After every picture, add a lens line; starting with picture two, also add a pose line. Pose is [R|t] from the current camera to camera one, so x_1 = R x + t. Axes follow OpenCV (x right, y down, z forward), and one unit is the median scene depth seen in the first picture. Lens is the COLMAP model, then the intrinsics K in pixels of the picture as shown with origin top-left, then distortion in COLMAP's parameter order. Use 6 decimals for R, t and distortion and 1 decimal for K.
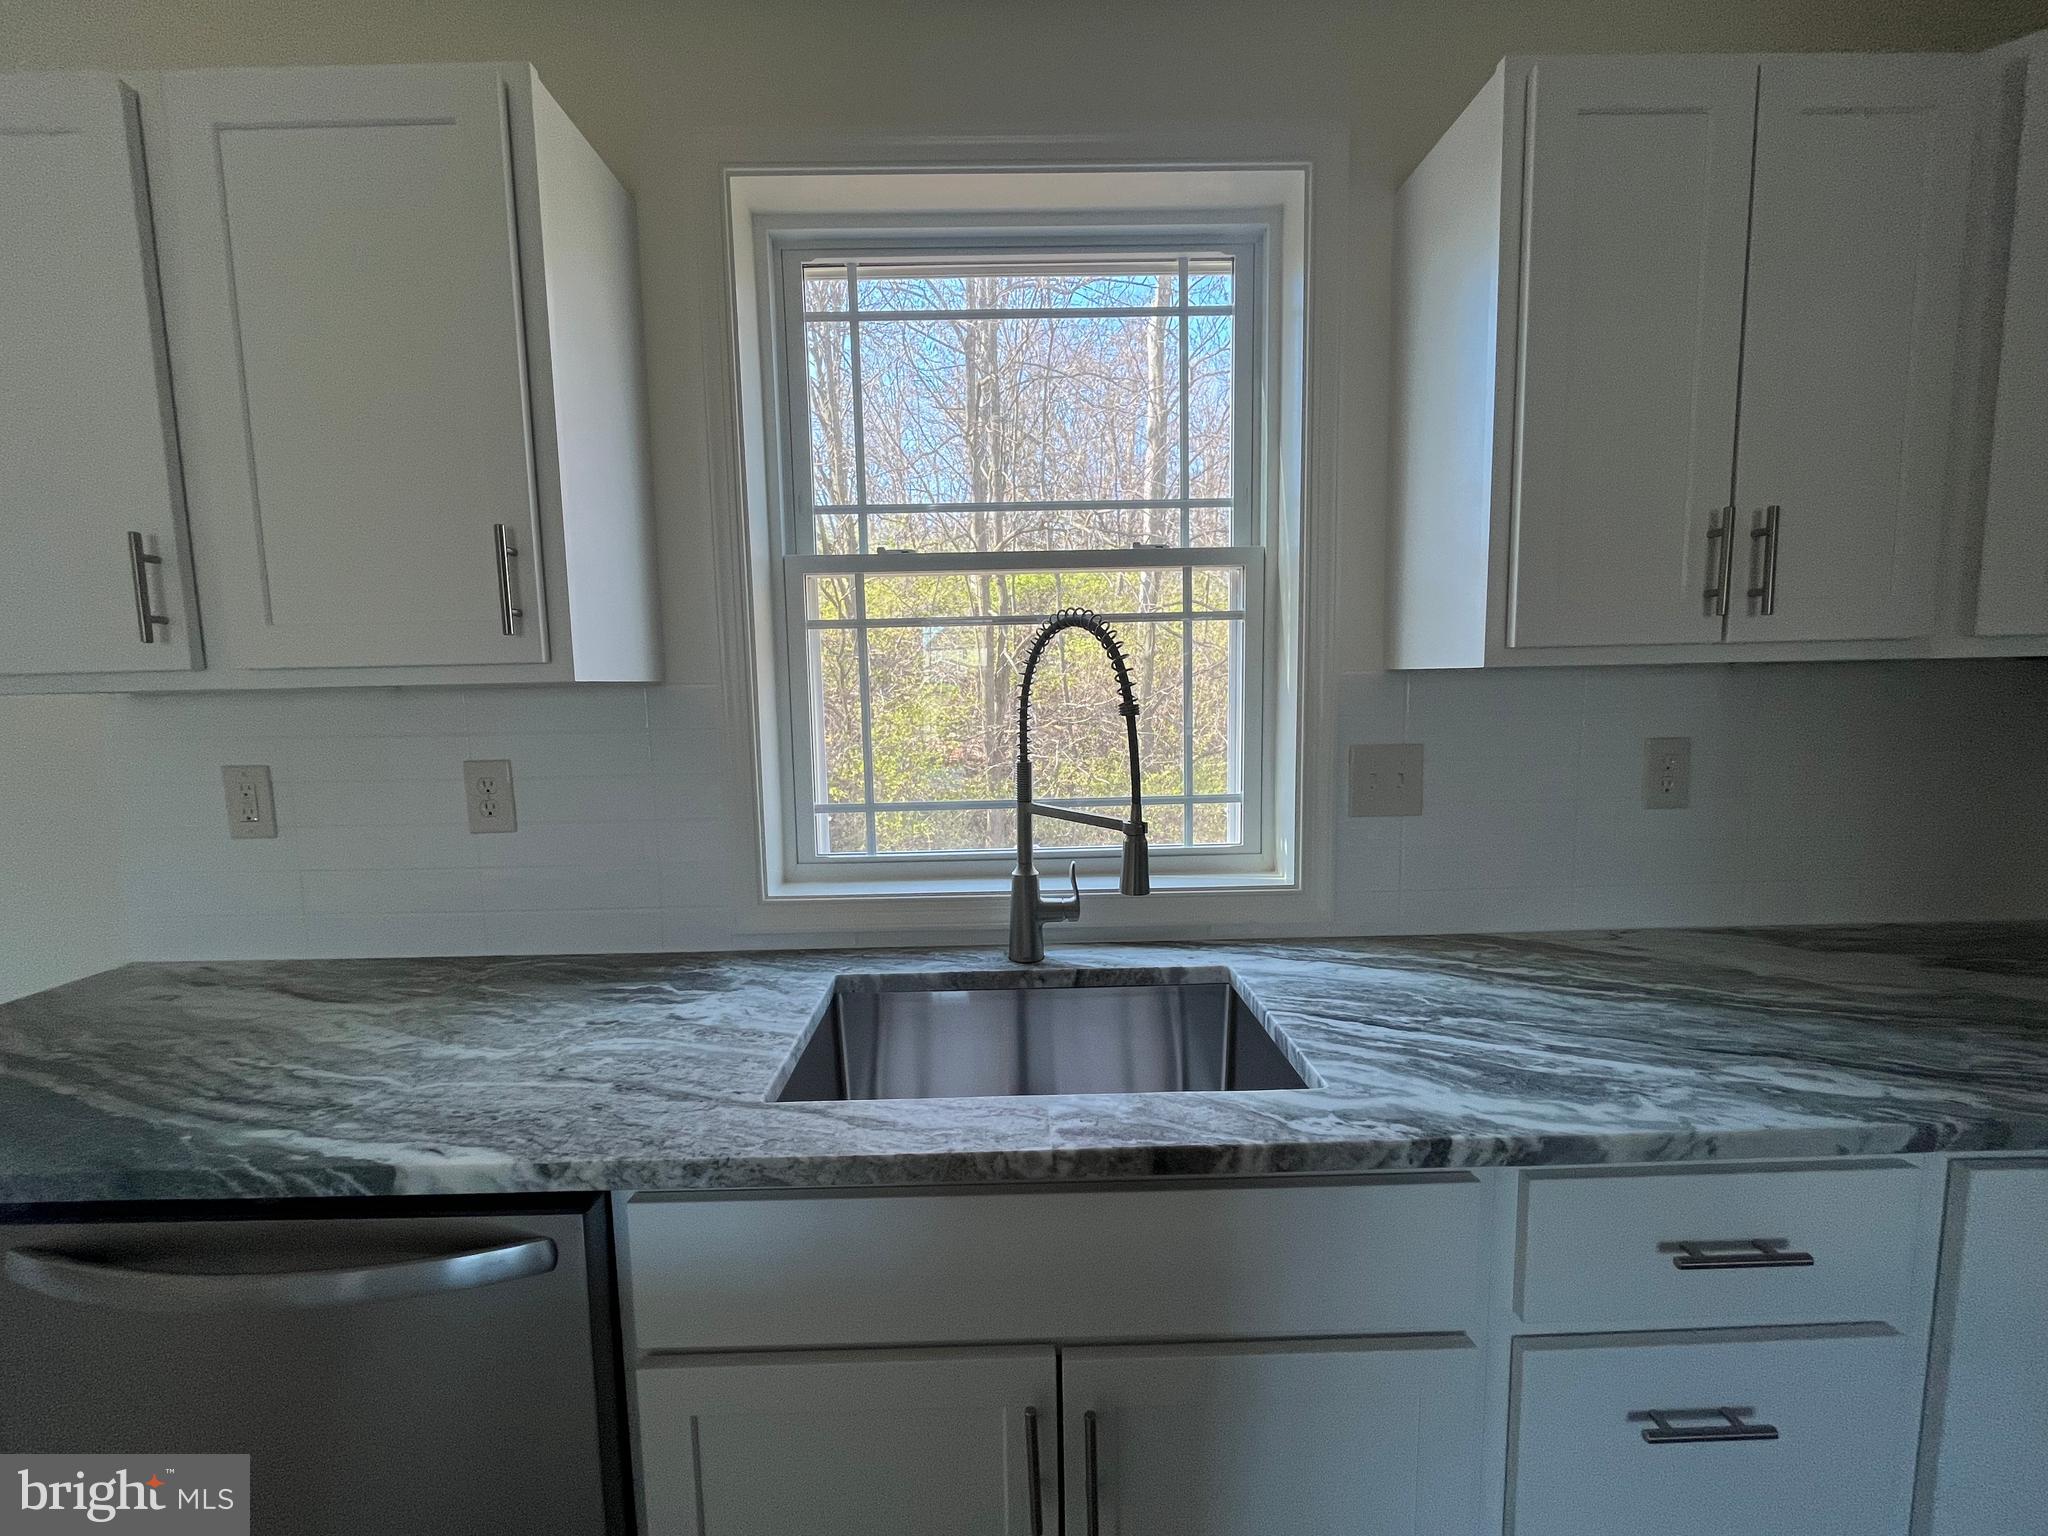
lens RADIAL K [[822.8, 0, 1010.9], [0, 822.8, 769.4], [0, 0, 1]] dist [-0.003973, -0.000533]
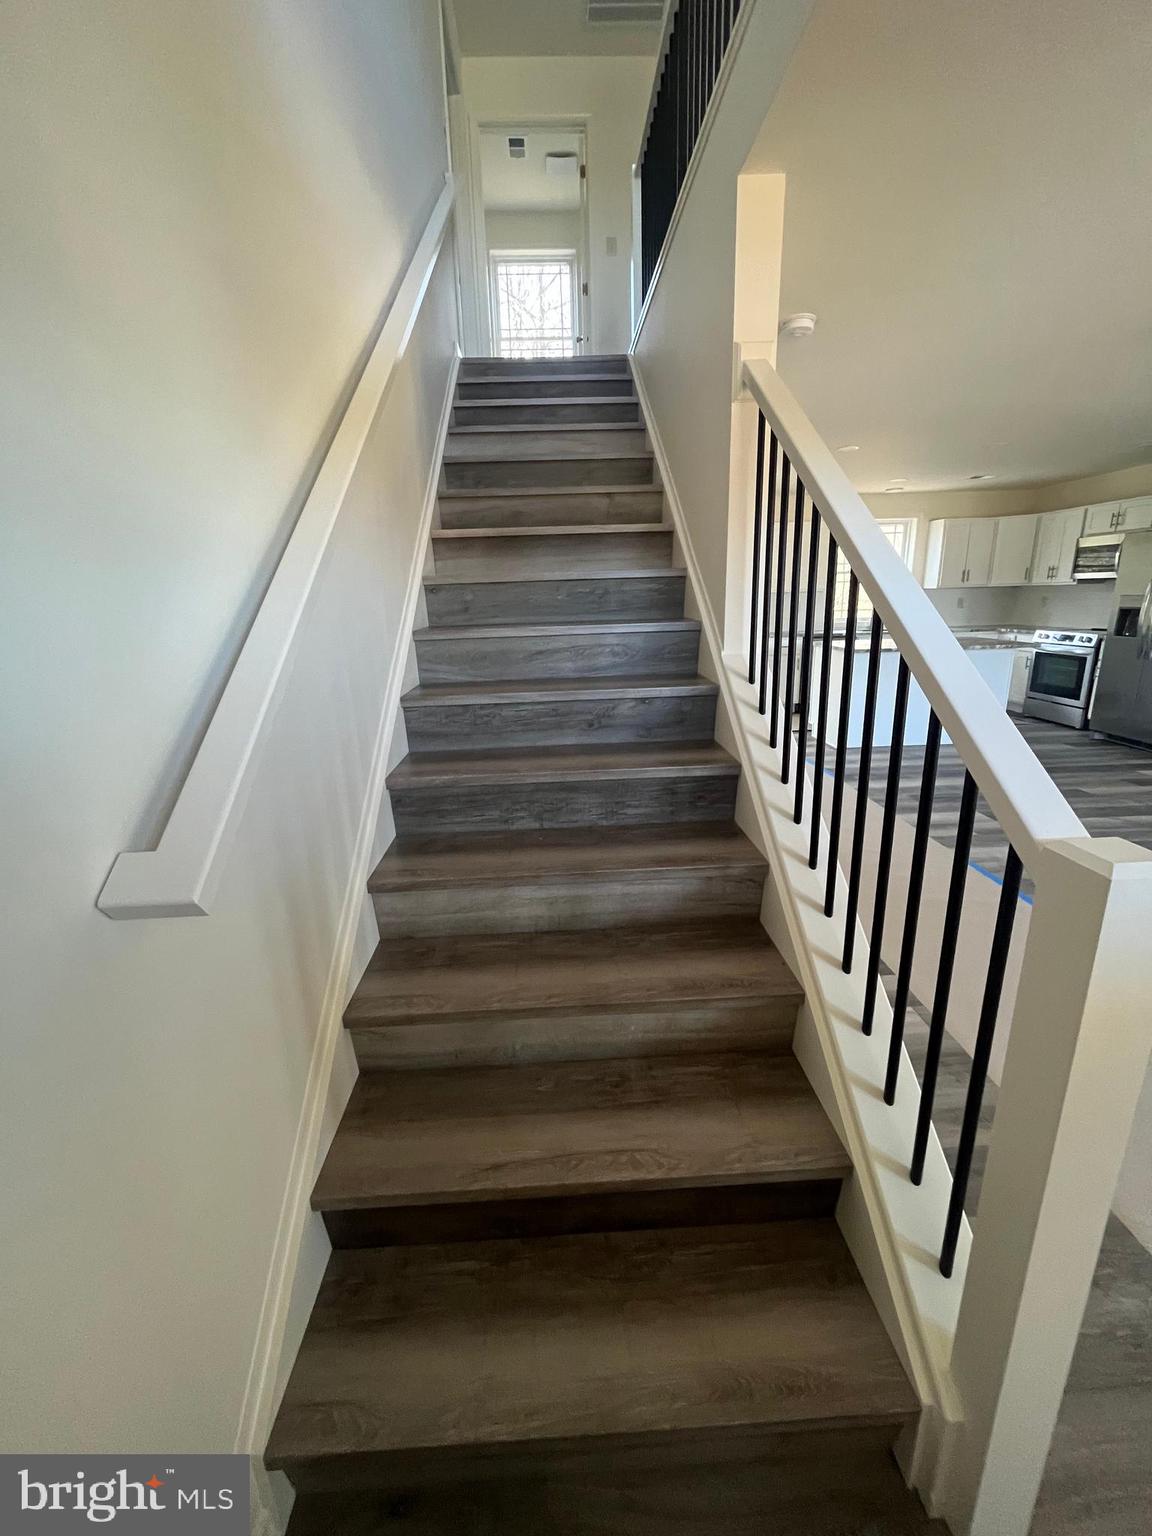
lens RADIAL K [[617.1, 0, 579.5], [0, 617.1, 759.4], [0, 0, 1]] dist [-0.003973, -0.000533]
pose [[0.999343, -0.015595, 0.032723, -3.521602], [0.010332, 0.987822, 0.155245, 0.628718], [-0.034746, -0.154805, 0.987334, -5.712797]]
